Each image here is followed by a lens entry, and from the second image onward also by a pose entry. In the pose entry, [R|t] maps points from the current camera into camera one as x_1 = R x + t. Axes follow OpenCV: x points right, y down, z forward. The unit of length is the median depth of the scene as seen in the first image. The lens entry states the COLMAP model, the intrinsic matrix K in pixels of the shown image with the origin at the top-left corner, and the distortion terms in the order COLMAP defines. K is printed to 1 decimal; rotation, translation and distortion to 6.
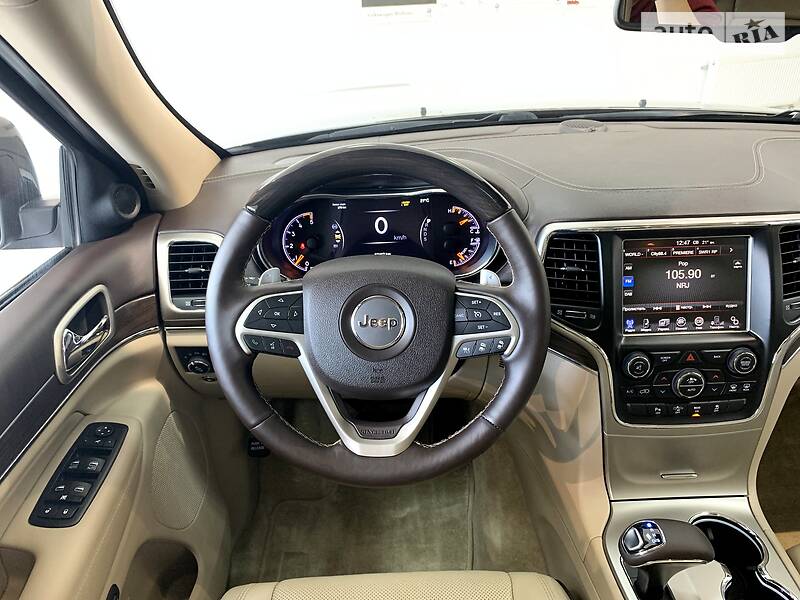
lens RADIAL K [[613.5, 0, 405.7], [0, 613.5, 299.5], [0, 0, 1]] dist [0.001033, -0.003707]
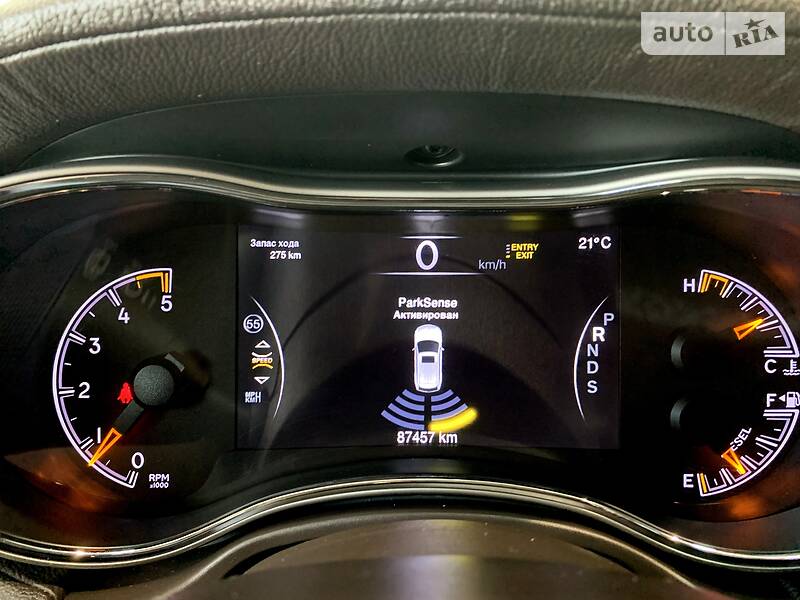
lens RADIAL K [[605.2, 0, 400.0], [0, 605.2, 300.0], [0, 0, 1]] dist [0.081622, -0.131636]
pose [[0.998932, 0.046019, 0.004244, -0.058243], [-0.044451, 0.981875, -0.184244, -0.090666], [-0.012646, 0.183858, 0.982871, 0.800964]]
